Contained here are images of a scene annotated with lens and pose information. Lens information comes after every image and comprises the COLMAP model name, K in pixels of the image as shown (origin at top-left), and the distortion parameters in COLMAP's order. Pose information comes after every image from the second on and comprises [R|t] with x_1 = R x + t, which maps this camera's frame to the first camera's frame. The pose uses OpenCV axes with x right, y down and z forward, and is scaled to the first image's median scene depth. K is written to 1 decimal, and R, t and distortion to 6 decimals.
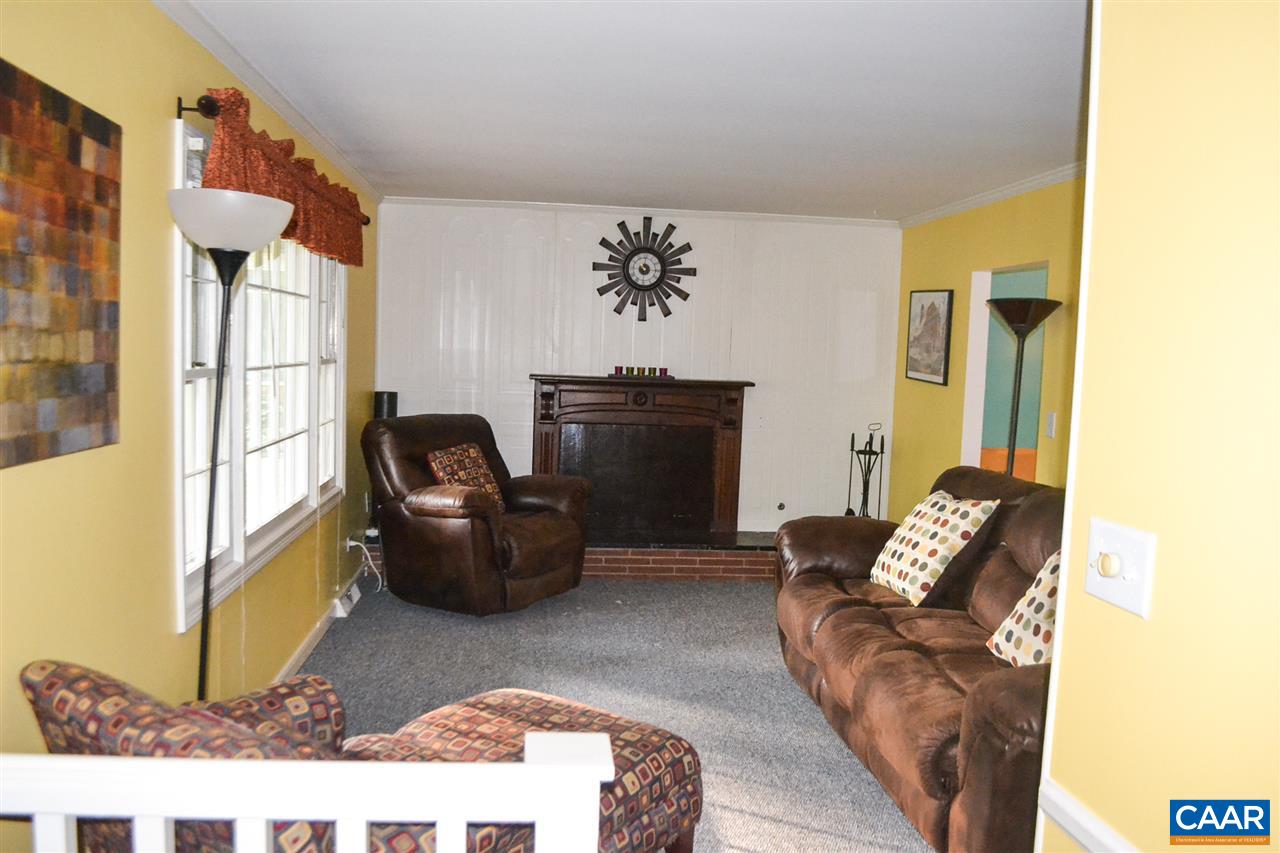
lens RADIAL K [[1020.9, 0, 640.2], [0, 1020.9, 427.6], [0, 0, 1]] dist [-0.093007, 0.018566]
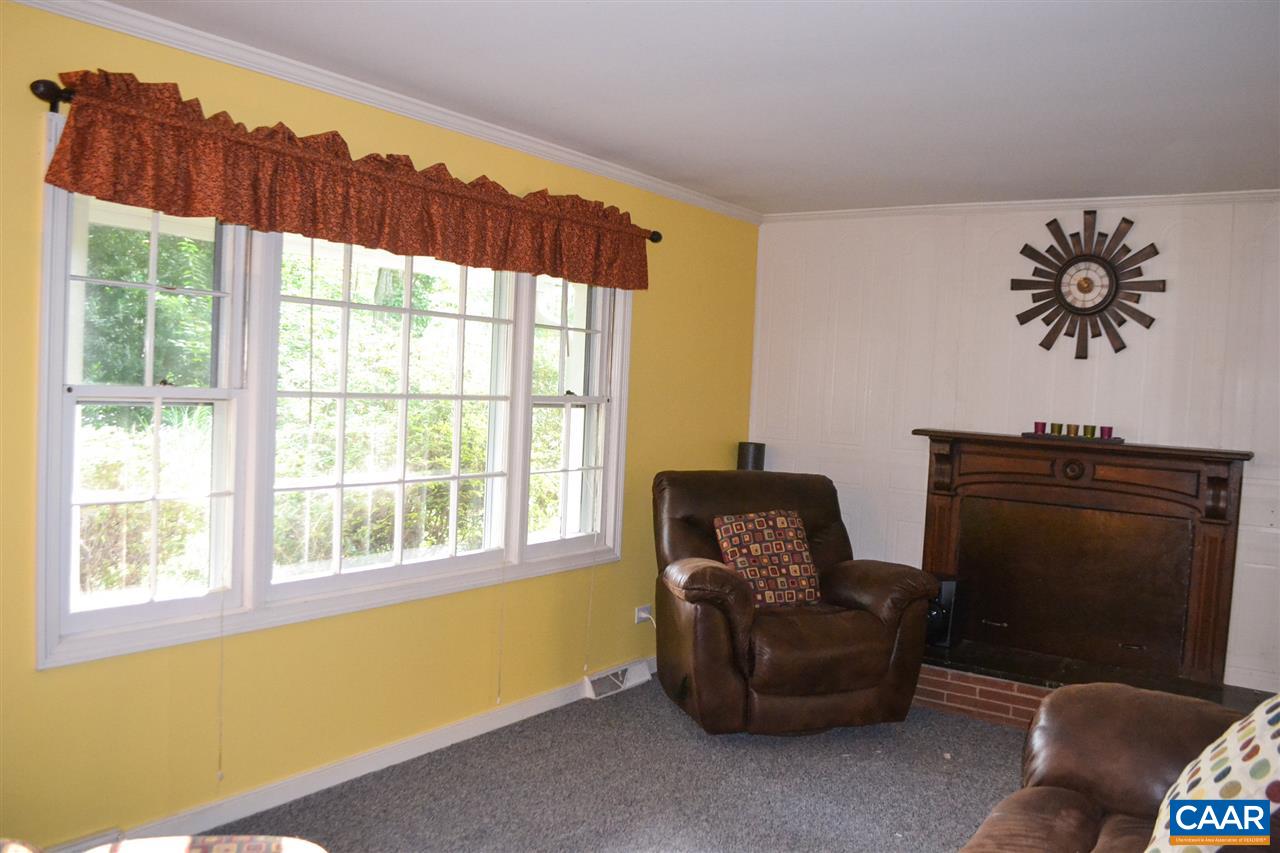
lens RADIAL K [[1020.9, 0, 635.3], [0, 1020.9, 427.5], [0, 0, 1]] dist [-0.093007, 0.018566]
pose [[0.747887, 0.032805, -0.663015, 0.272477], [-0.074893, 0.996571, -0.035171, -0.012293], [0.659588, 0.075959, 0.747779, 0.338621]]
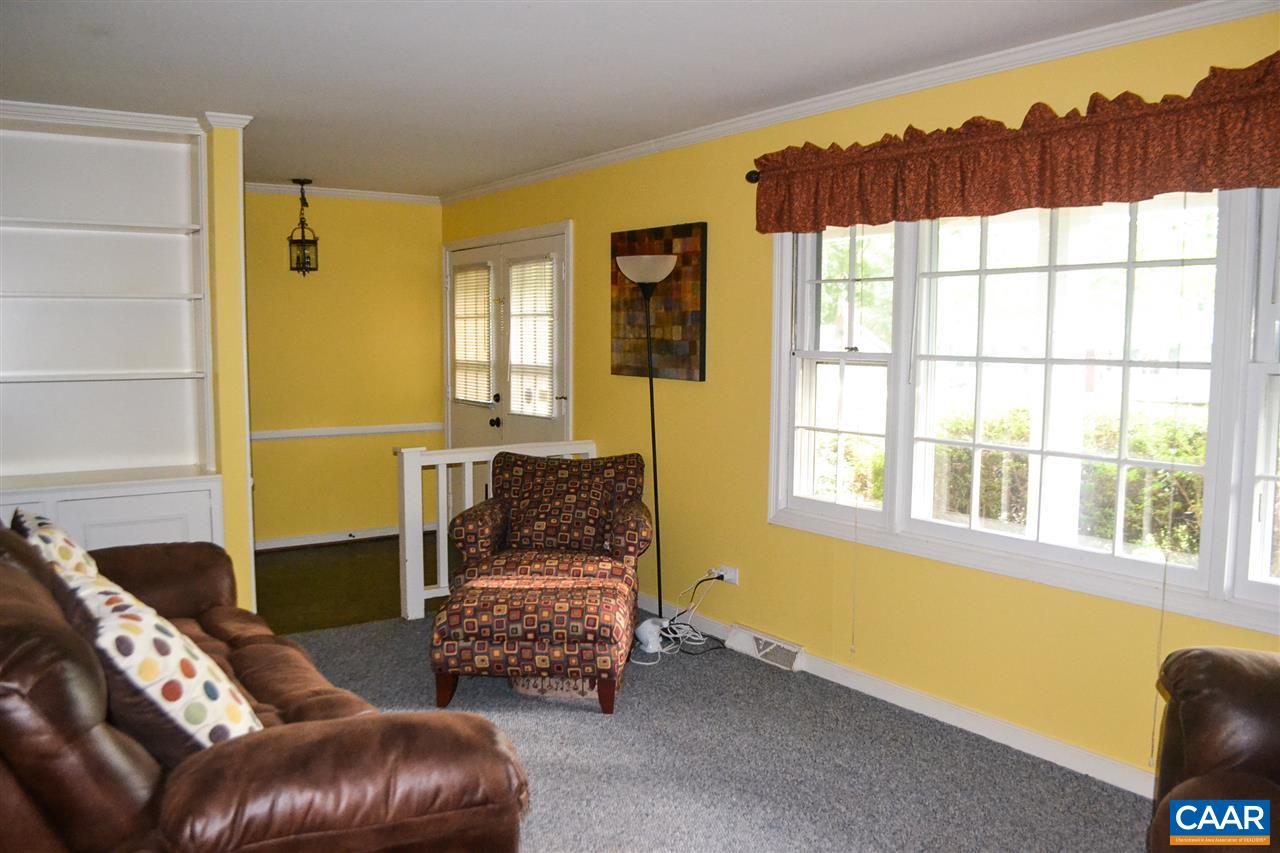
lens RADIAL K [[1020.9, 0, 644.1], [0, 1020.9, 422.8], [0, 0, 1]] dist [-0.093007, 0.018566]
pose [[-0.871027, -0.003606, -0.491222, 0.235088], [-0.079146, 0.987939, 0.133087, -0.066343], [0.484817, 0.154801, -0.860807, 1.103148]]
